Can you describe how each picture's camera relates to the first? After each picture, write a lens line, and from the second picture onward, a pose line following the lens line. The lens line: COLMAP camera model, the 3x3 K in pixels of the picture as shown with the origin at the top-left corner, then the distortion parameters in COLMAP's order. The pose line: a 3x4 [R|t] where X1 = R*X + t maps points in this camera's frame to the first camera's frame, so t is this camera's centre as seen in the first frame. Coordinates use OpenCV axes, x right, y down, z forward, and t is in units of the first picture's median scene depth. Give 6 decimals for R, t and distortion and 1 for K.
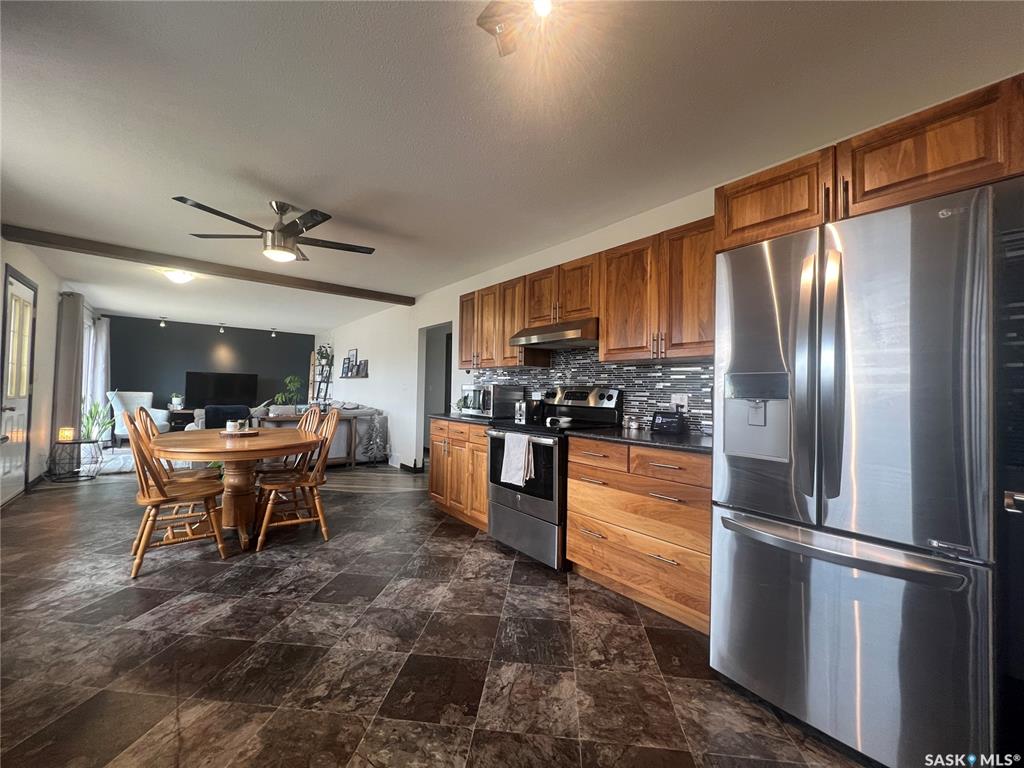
lens RADIAL K [[408.4, 0, 511.3], [0, 408.4, 382.2], [0, 0, 1]] dist [-0.002183, 0.000215]
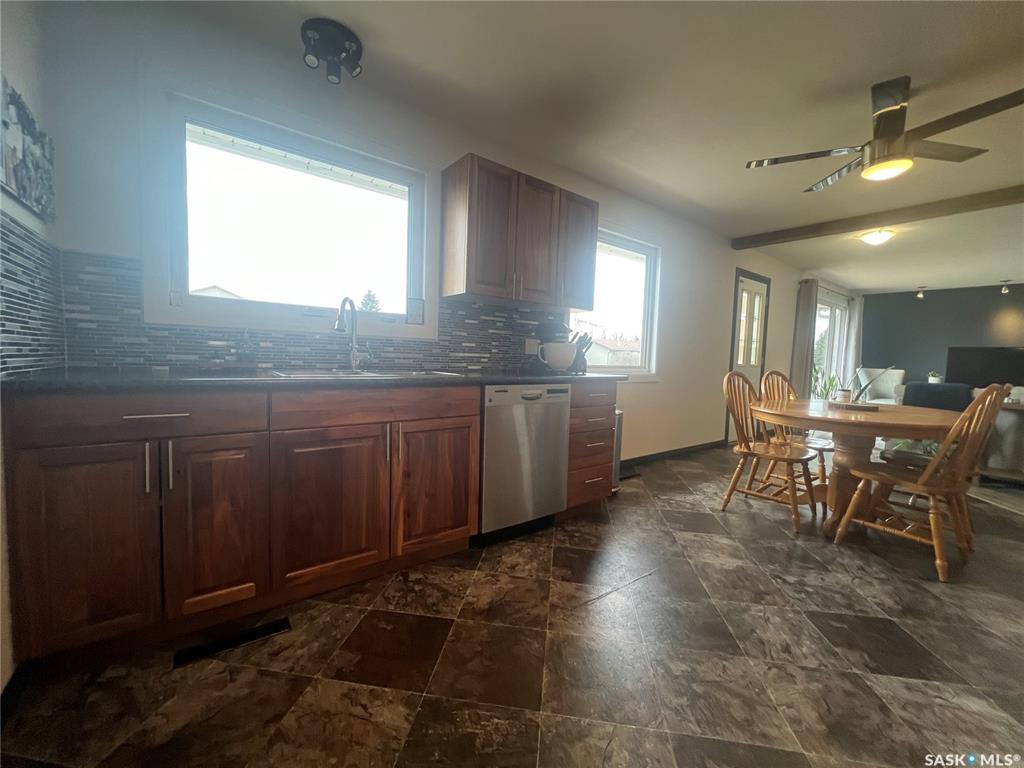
lens RADIAL K [[408.4, 0, 511.3], [0, 408.4, 382.2], [0, 0, 1]] dist [-0.002183, 0.000215]
pose [[-0.032210, 0.045664, -0.998437, 0.187851], [-0.010411, 0.998886, 0.046021, 0.043048], [0.999427, 0.011877, -0.031698, 0.301075]]
